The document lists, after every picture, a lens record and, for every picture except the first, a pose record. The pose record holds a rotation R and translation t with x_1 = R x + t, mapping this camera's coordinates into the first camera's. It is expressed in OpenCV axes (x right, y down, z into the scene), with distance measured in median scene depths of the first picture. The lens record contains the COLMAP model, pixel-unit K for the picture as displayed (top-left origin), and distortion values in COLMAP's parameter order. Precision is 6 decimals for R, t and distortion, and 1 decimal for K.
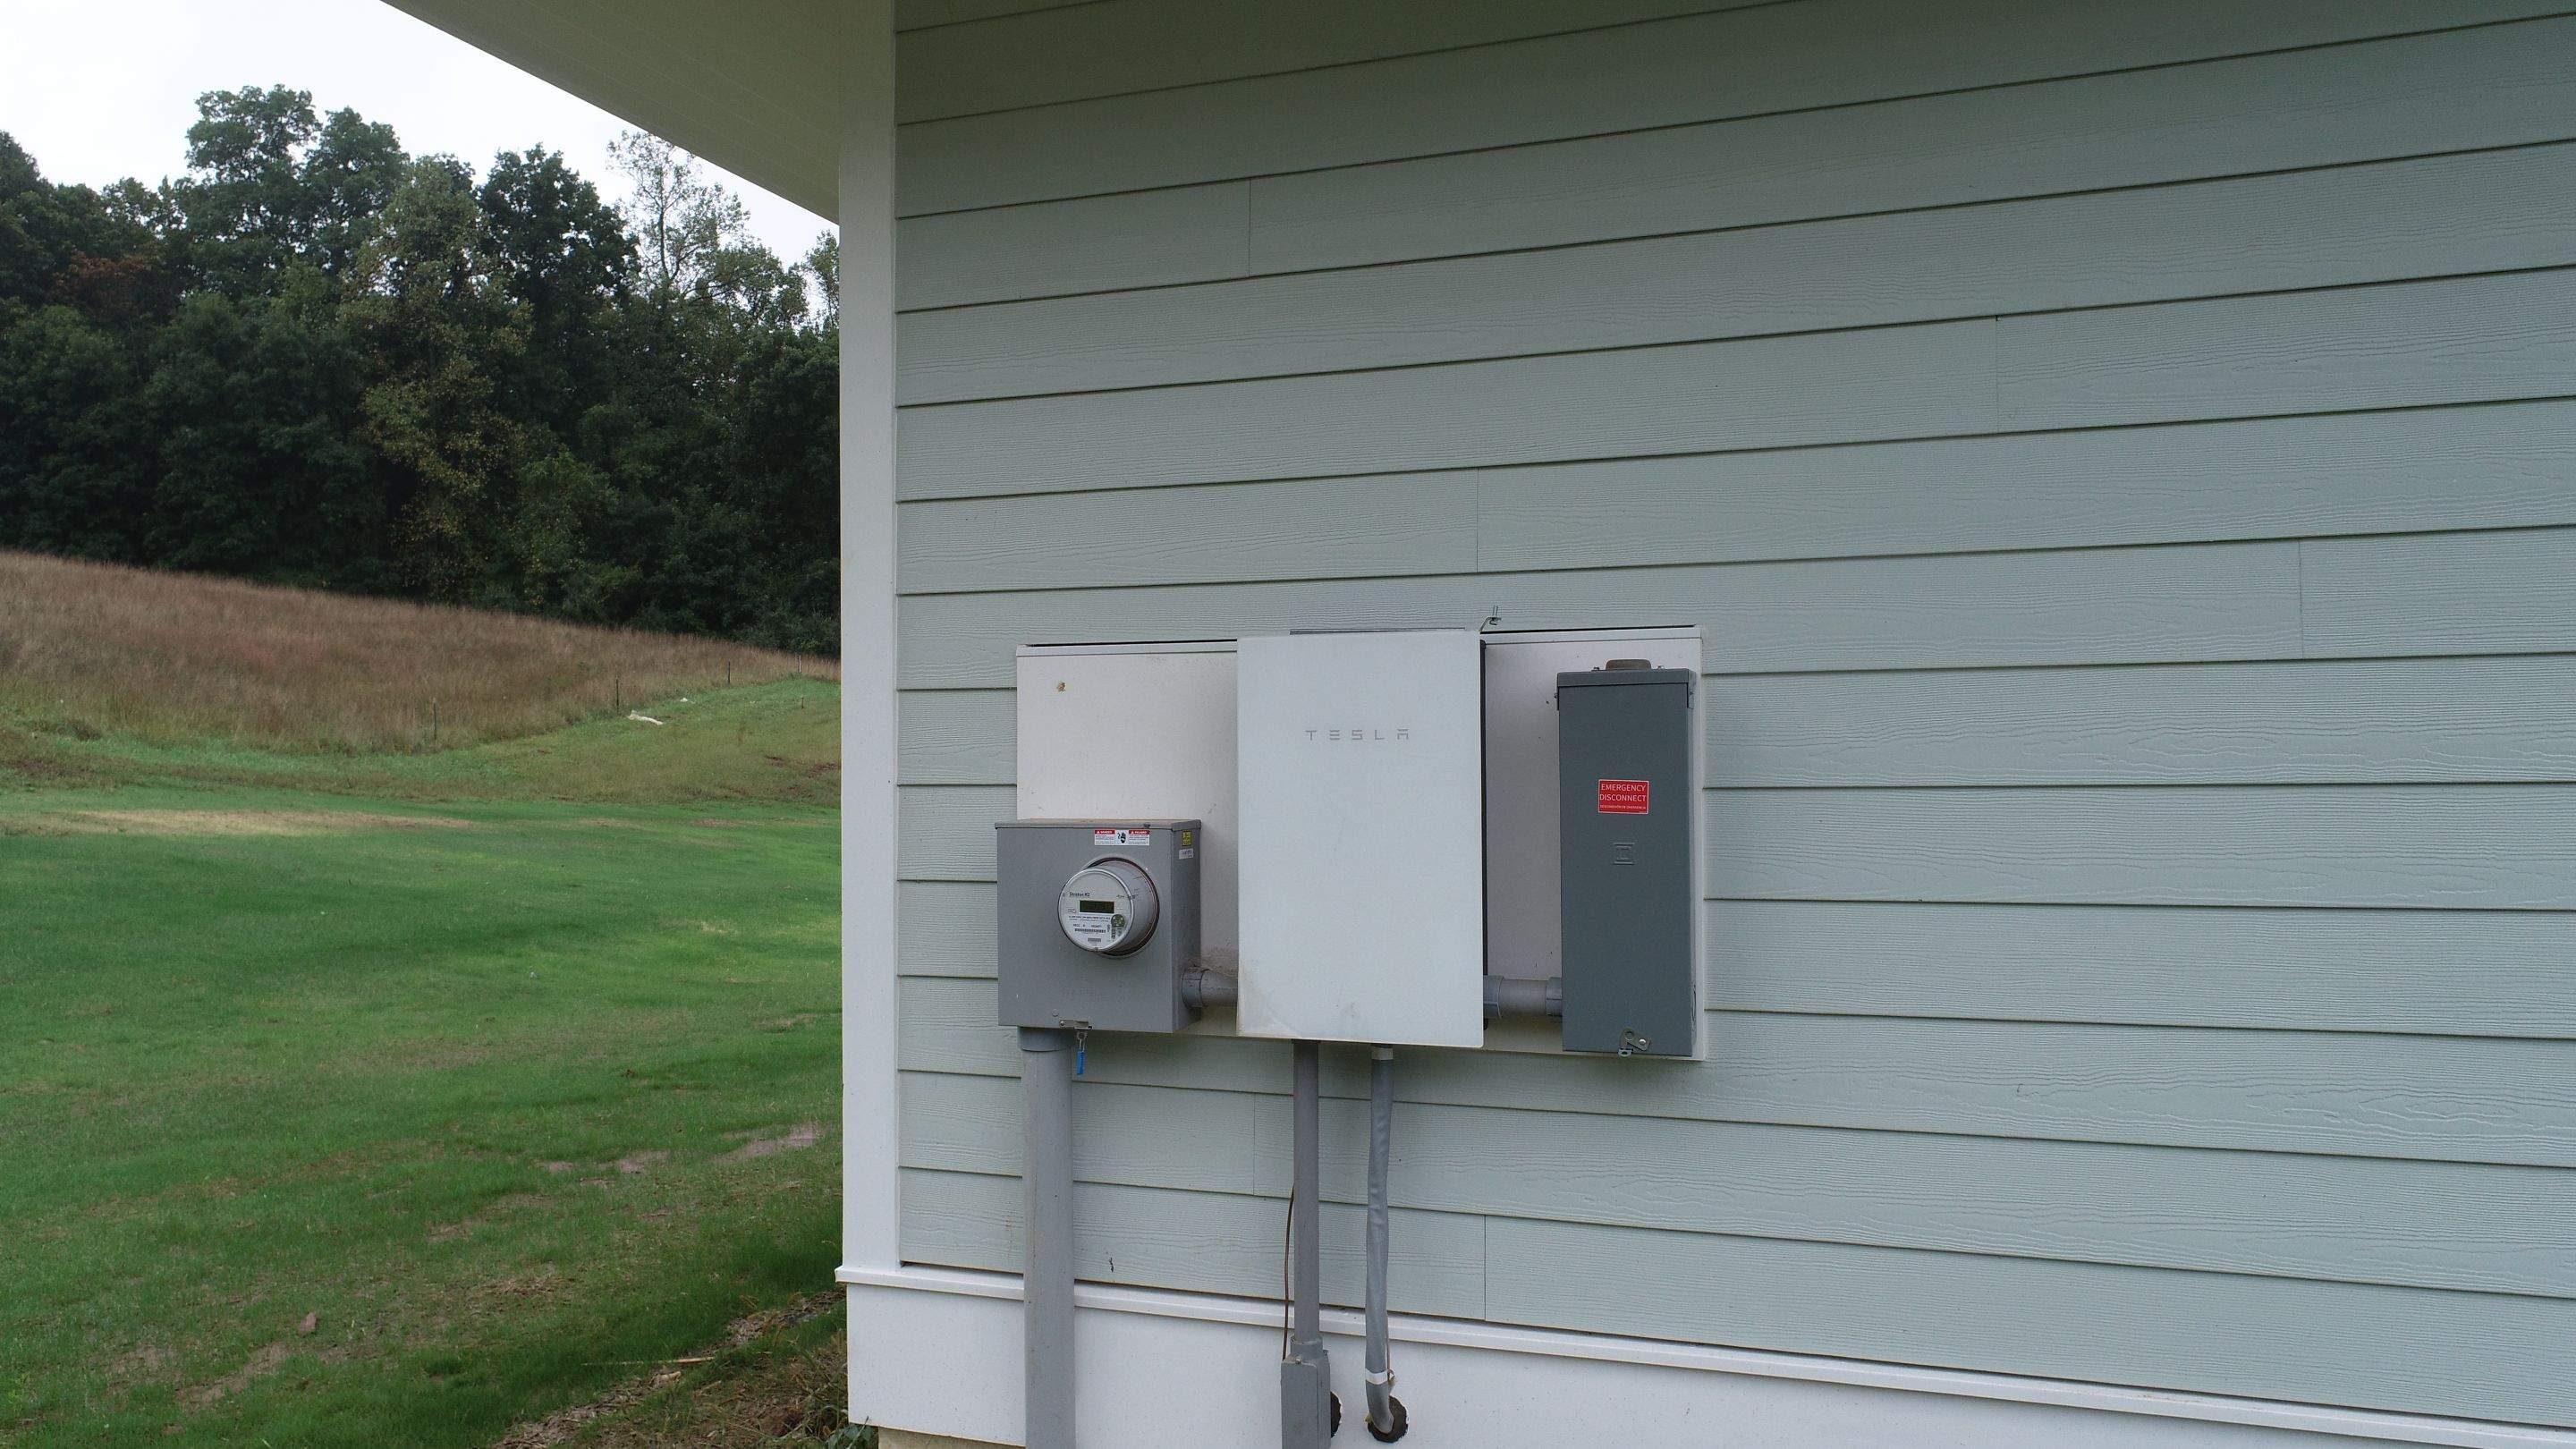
lens RADIAL K [[1745.4, 0, 1275.4], [0, 1745.4, 745.9], [0, 0, 1]] dist [-0.012091, 0.007103]
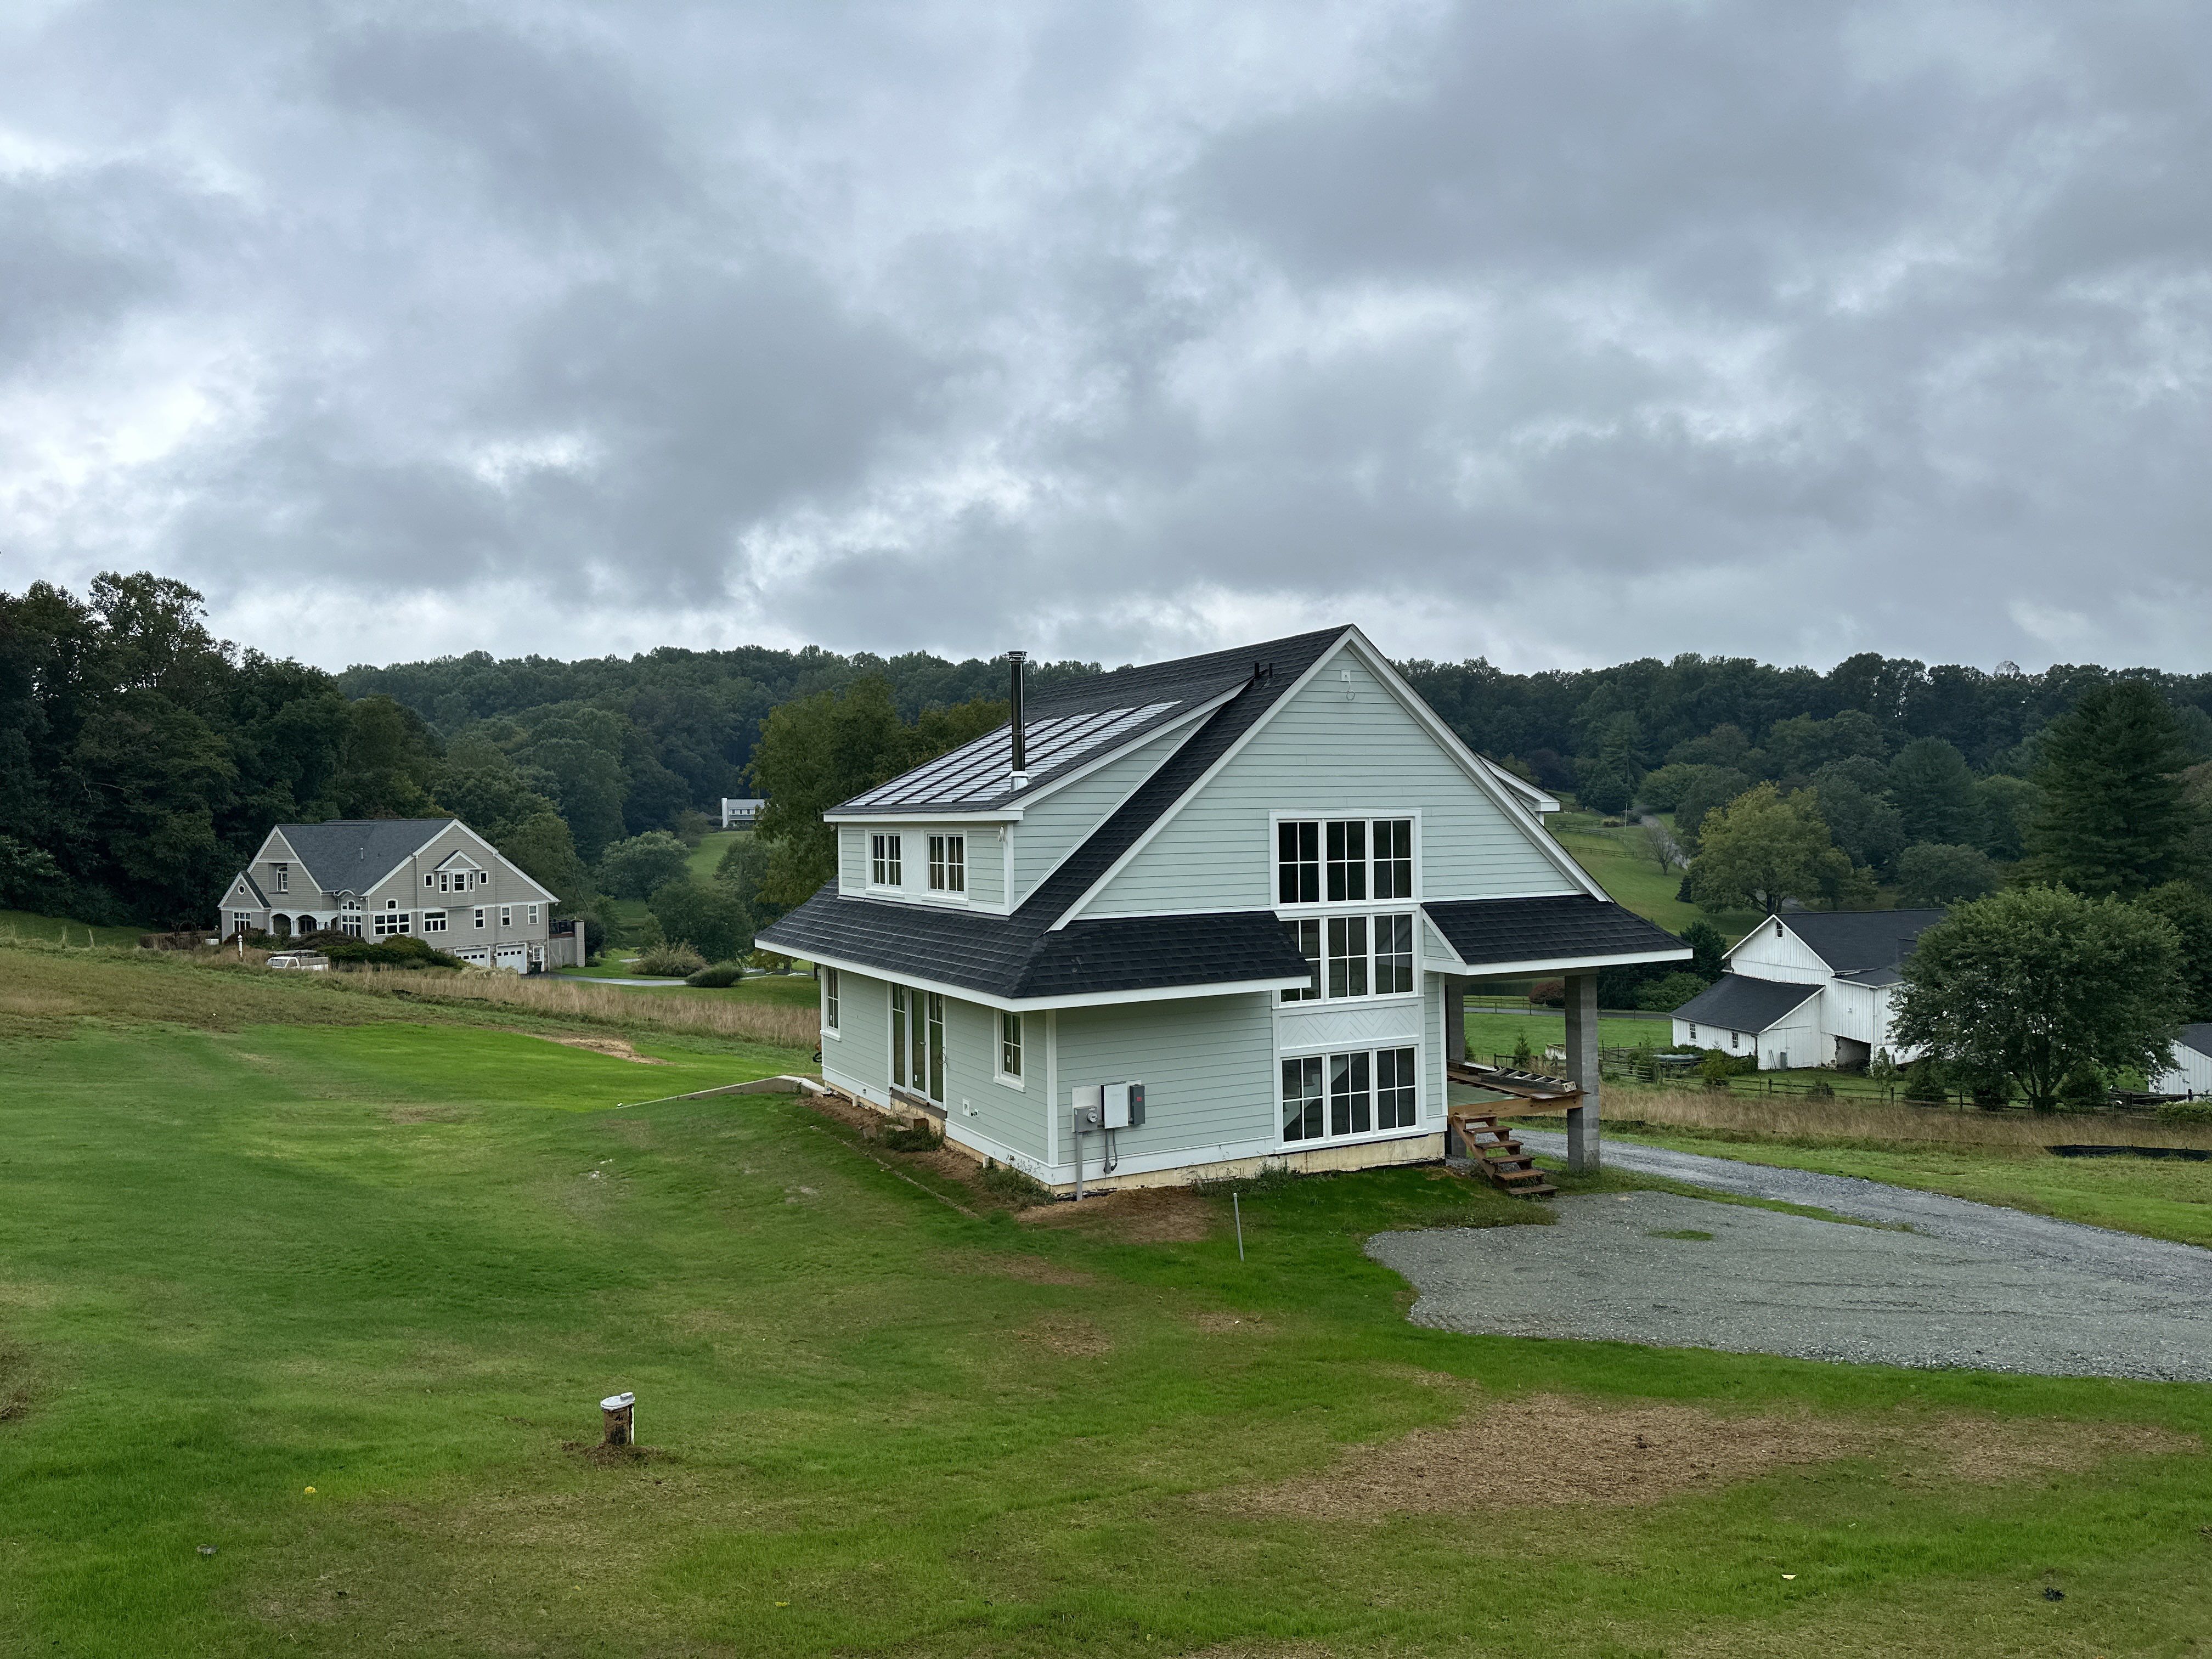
lens RADIAL K [[1548.7, 0, 1111.2], [0, 1548.7, 815.9], [0, 0, 1]] dist [0.070141, -0.091479]
pose [[0.671544, -0.005992, 0.740940, -0.157822], [0.010192, 0.999947, -0.001151, -0.038482], [-0.740895, 0.008324, 0.671570, -0.118632]]
